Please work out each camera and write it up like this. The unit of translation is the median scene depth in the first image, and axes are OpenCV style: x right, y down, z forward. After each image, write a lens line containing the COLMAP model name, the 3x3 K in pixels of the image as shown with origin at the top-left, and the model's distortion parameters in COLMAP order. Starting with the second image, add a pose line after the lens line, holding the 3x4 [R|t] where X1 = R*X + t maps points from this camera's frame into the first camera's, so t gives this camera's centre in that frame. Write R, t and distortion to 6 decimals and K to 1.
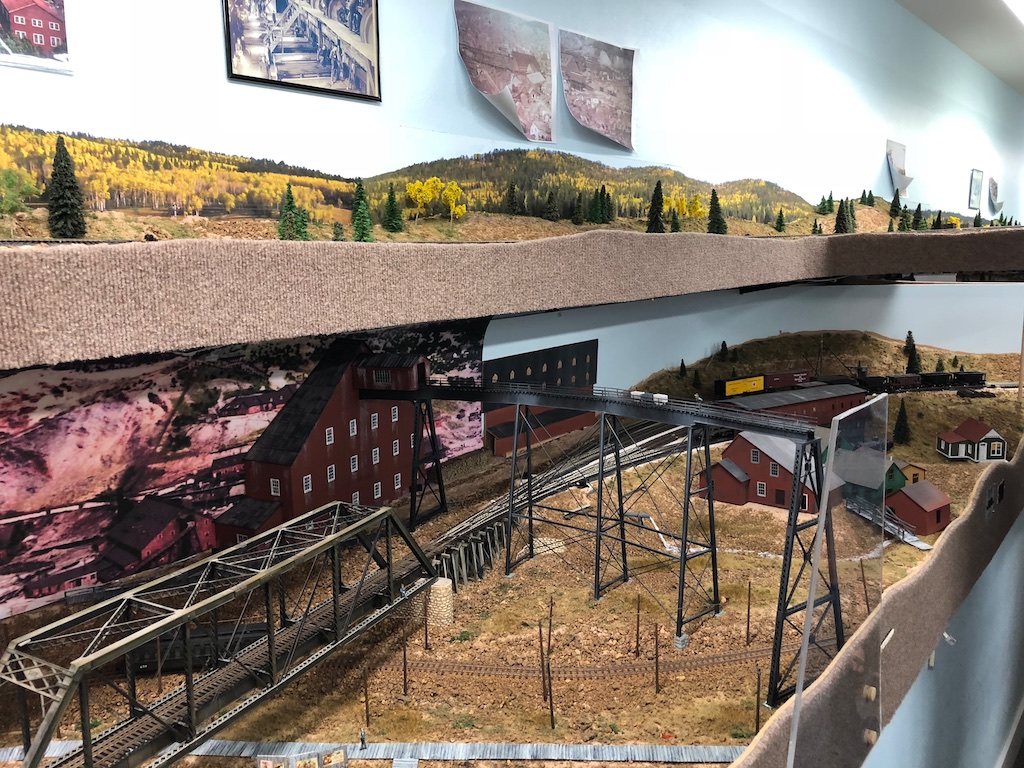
lens RADIAL K [[837.7, 0, 496.2], [0, 837.7, 373.3], [0, 0, 1]] dist [0.027723, -0.030851]
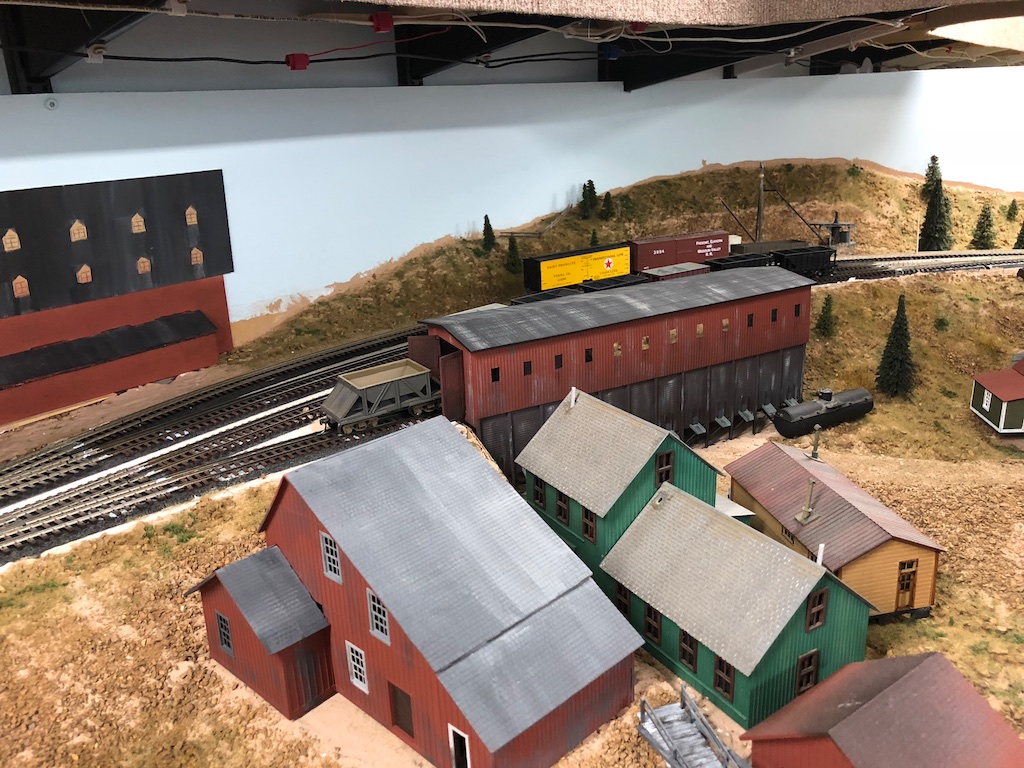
lens RADIAL K [[837.7, 0, 499.8], [0, 837.7, 381.2], [0, 0, 1]] dist [0.027723, -0.030851]
pose [[0.999736, -0.014536, -0.017797, 0.437540], [0.017357, 0.985237, 0.170311, -0.007065], [0.015059, -0.170575, 0.985230, 0.869074]]
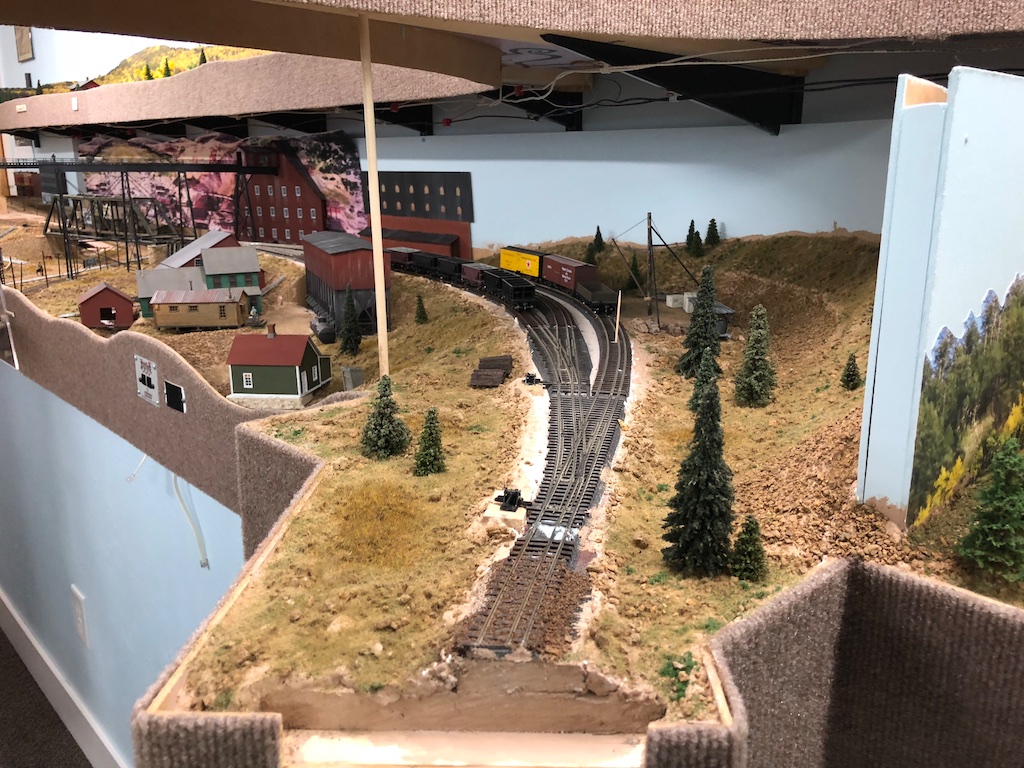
lens RADIAL K [[837.7, 0, 519.6], [0, 837.7, 384.2], [0, 0, 1]] dist [0.027723, -0.030851]
pose [[-0.121565, 0.279485, -0.952423, 1.708394], [-0.145080, 0.944232, 0.295598, -0.163418], [0.981924, 0.174112, -0.074238, 1.855243]]
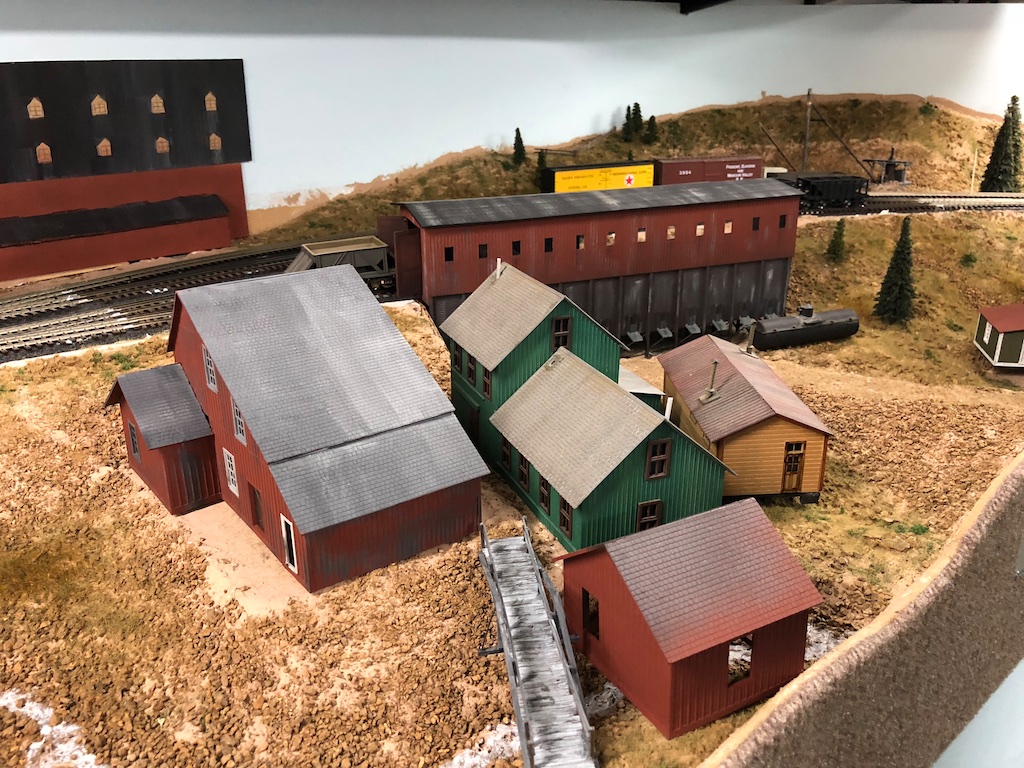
lens RADIAL K [[837.7, 0, 500.1], [0, 837.7, 385.3], [0, 0, 1]] dist [0.027723, -0.030851]
pose [[0.988344, 0.069414, -0.135492, 0.537704], [-0.037288, 0.973269, 0.226619, 0.036986], [0.147600, -0.218925, 0.964513, 0.849690]]
